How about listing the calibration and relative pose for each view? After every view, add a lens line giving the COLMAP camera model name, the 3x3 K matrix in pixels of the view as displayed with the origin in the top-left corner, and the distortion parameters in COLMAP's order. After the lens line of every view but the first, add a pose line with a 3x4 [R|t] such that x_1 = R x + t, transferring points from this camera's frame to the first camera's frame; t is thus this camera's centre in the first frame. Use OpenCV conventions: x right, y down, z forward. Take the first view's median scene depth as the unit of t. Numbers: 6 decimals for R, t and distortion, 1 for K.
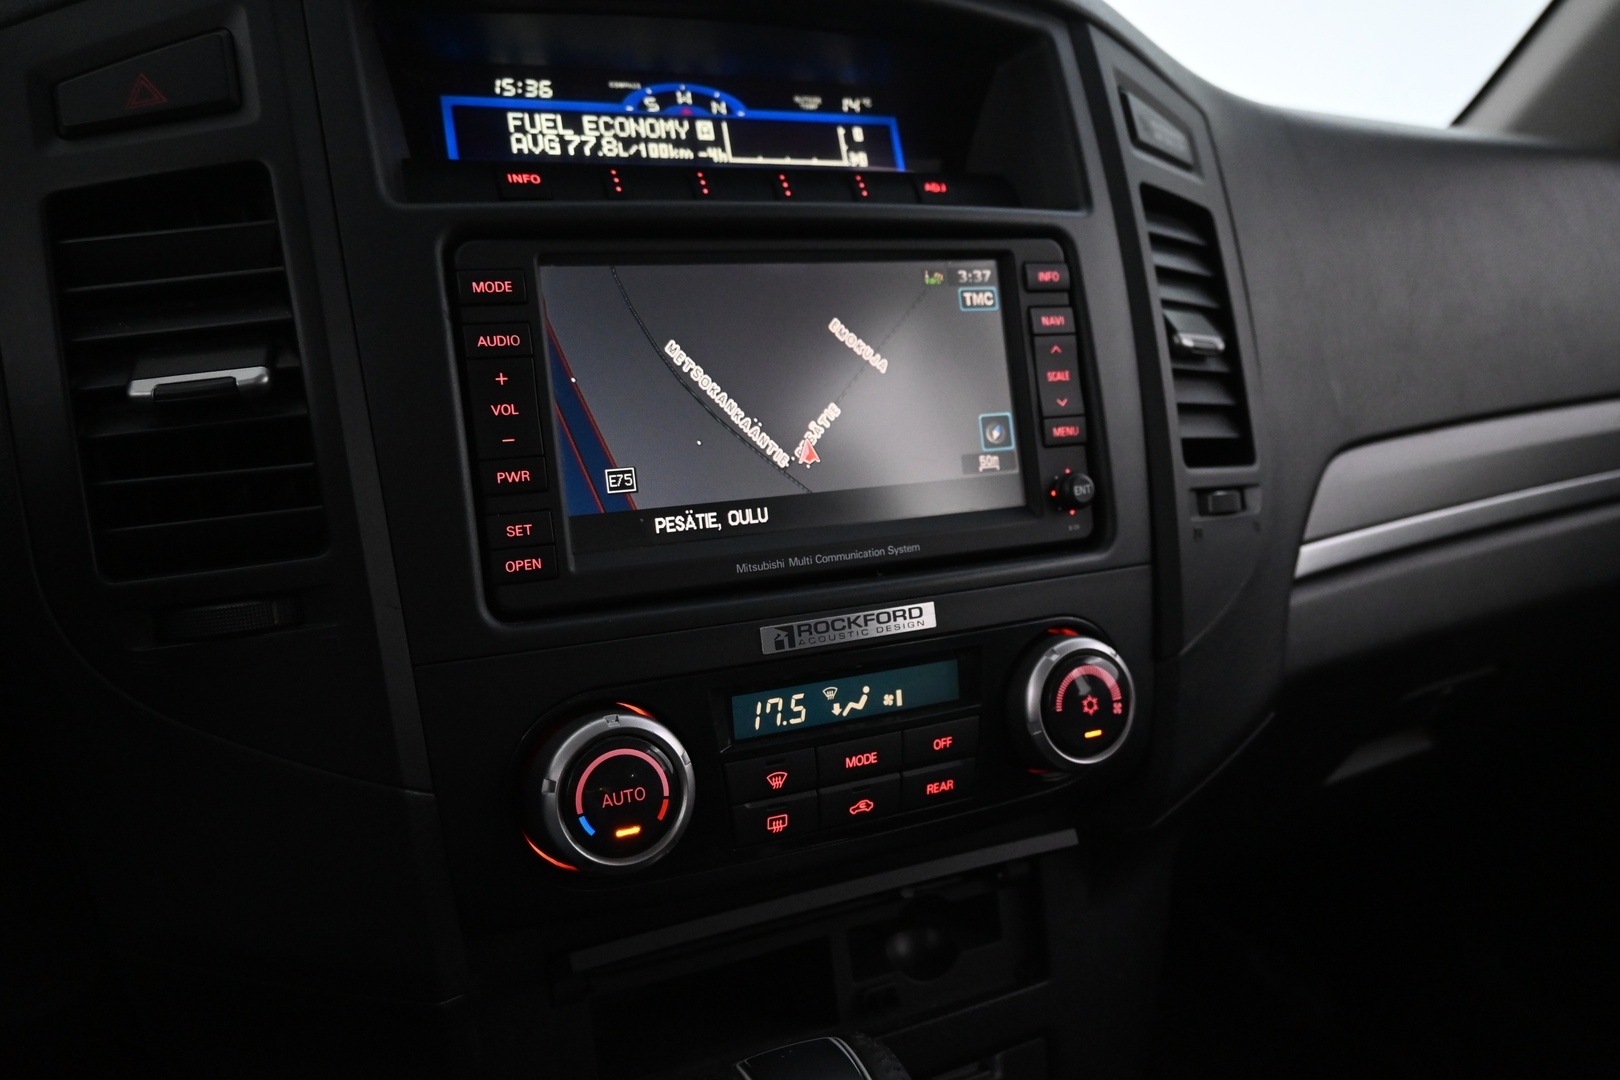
lens RADIAL K [[1281.6, 0, 810.0], [0, 1281.6, 540.0], [0, 0, 1]] dist [0.001888, -0.003089]
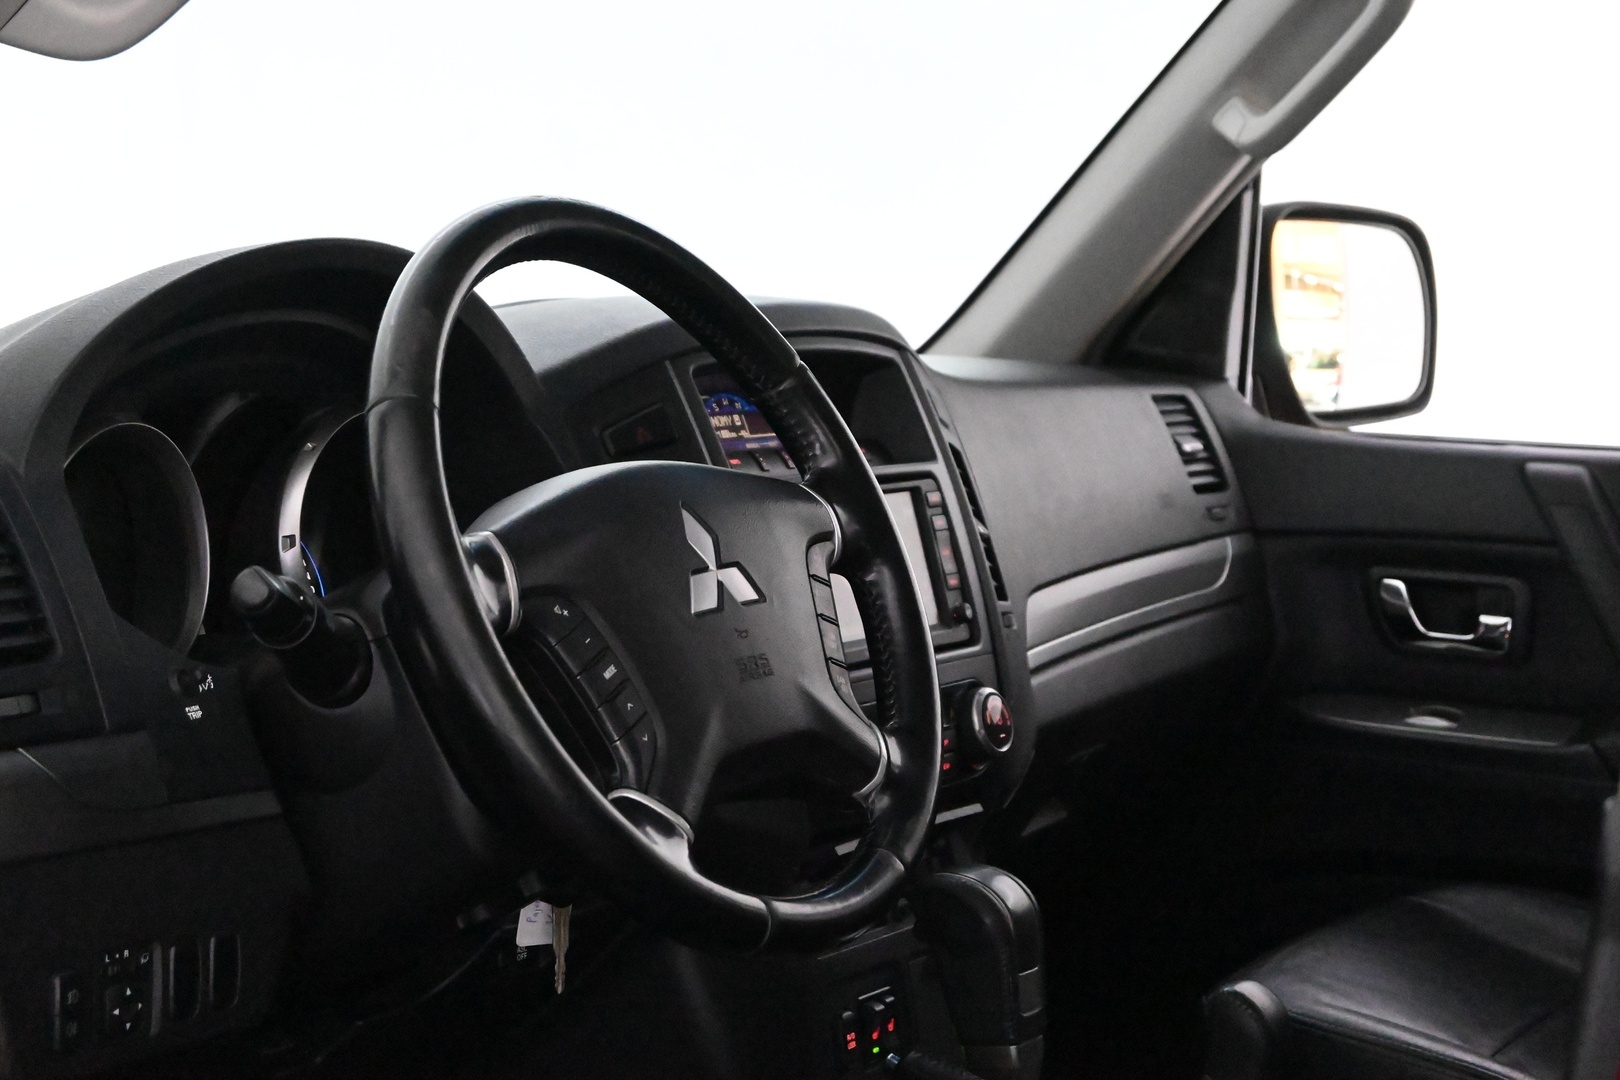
lens RADIAL K [[3228.2, 0, 810.0], [0, 3228.2, 540.0], [0, 0, 1]] dist [0.355276, 0.011490]
pose [[0.841524, -0.044689, 0.538368, -2.480453], [0.123830, 0.985995, -0.111713, 0.350328], [-0.525836, 0.160676, 0.835273, -2.787584]]
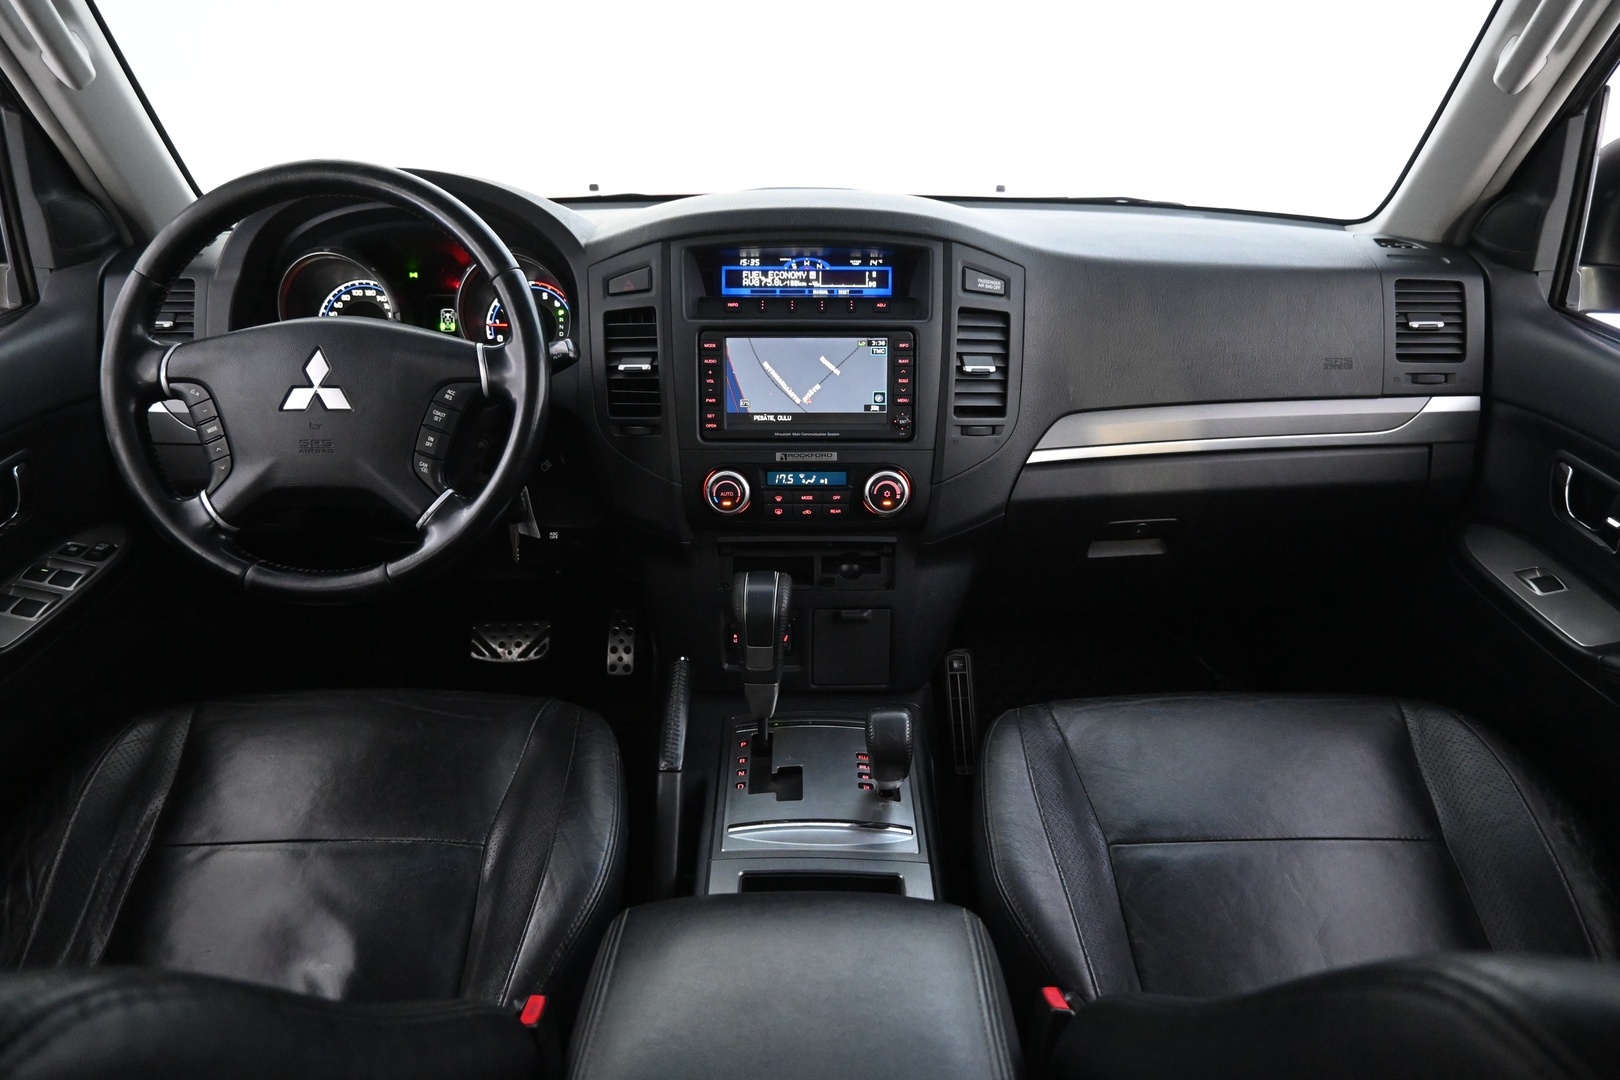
lens RADIAL K [[1110.1, 0, 810.0], [0, 1110.1, 540.0], [0, 0, 1]] dist [-0.001112, -0.005577]
pose [[0.900483, 0.177905, -0.396837, 1.063096], [-0.103144, 0.973830, 0.202524, -0.264285], [0.422482, -0.141438, 0.895268, -1.374052]]
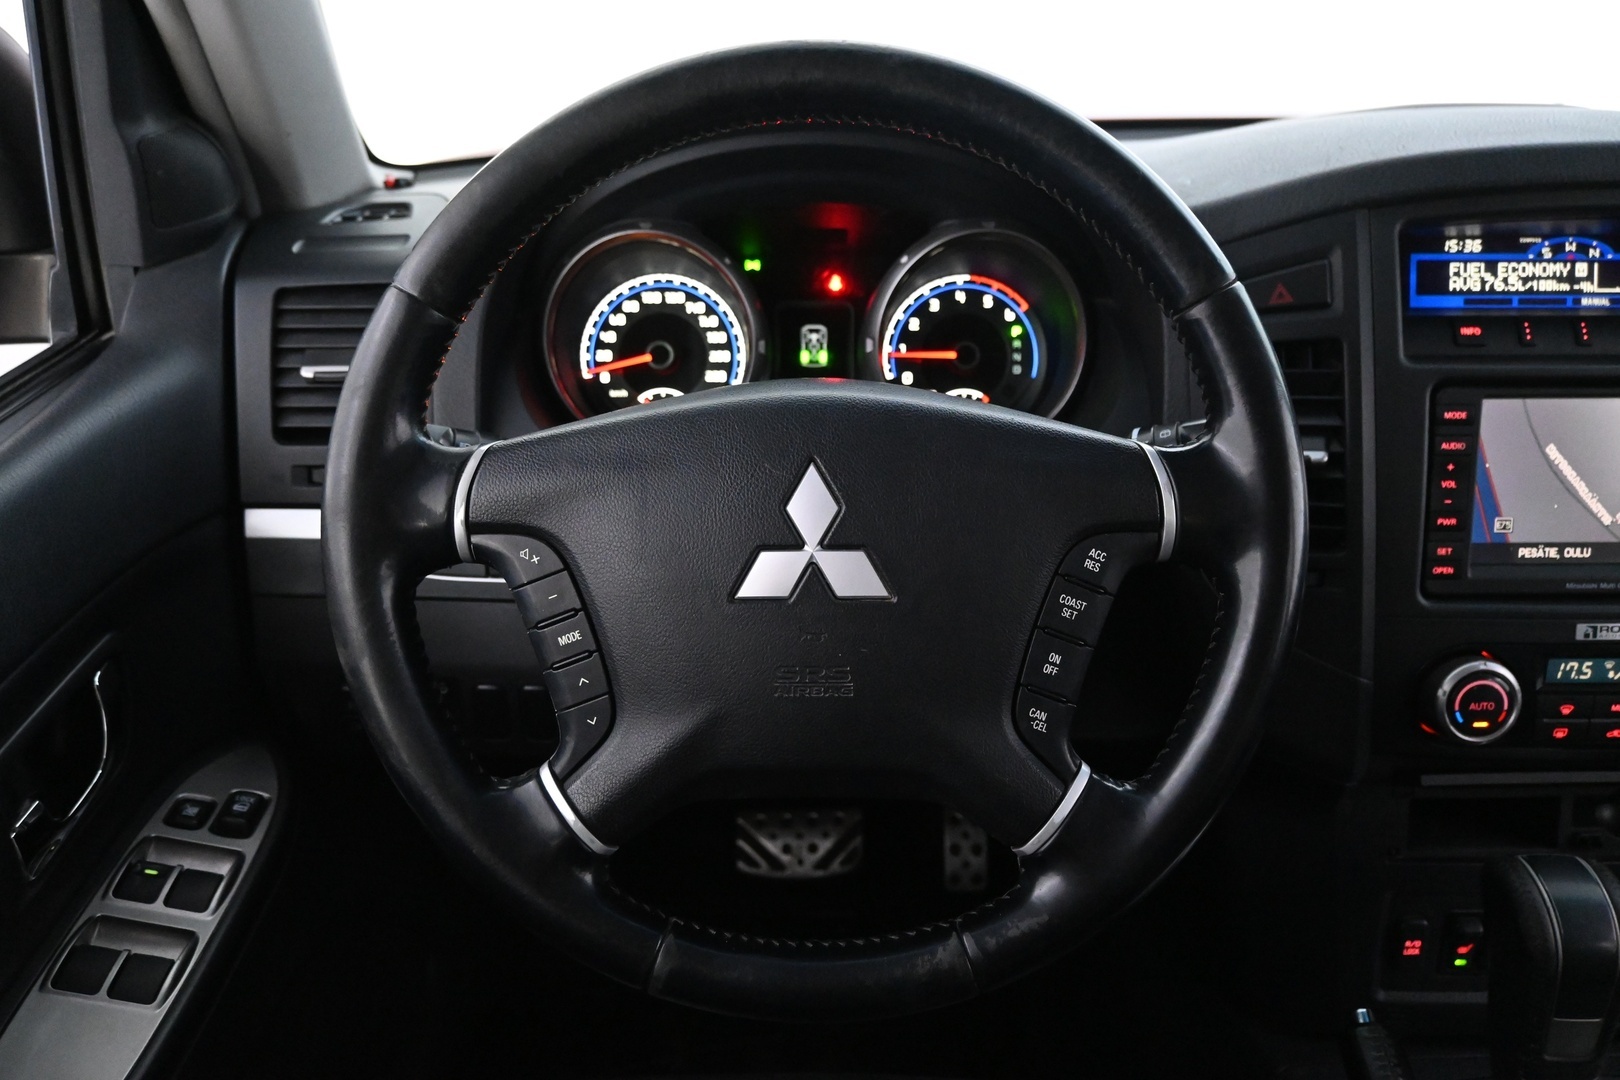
lens RADIAL K [[1292.6, 0, 810.0], [0, 1292.6, 540.0], [0, 0, 1]] dist [-0.004558, -0.009688]
pose [[0.900159, 0.177592, -0.397712, -0.255096], [-0.096992, 0.971905, 0.214461, -0.267308], [0.424625, -0.154474, 0.892094, -0.817911]]
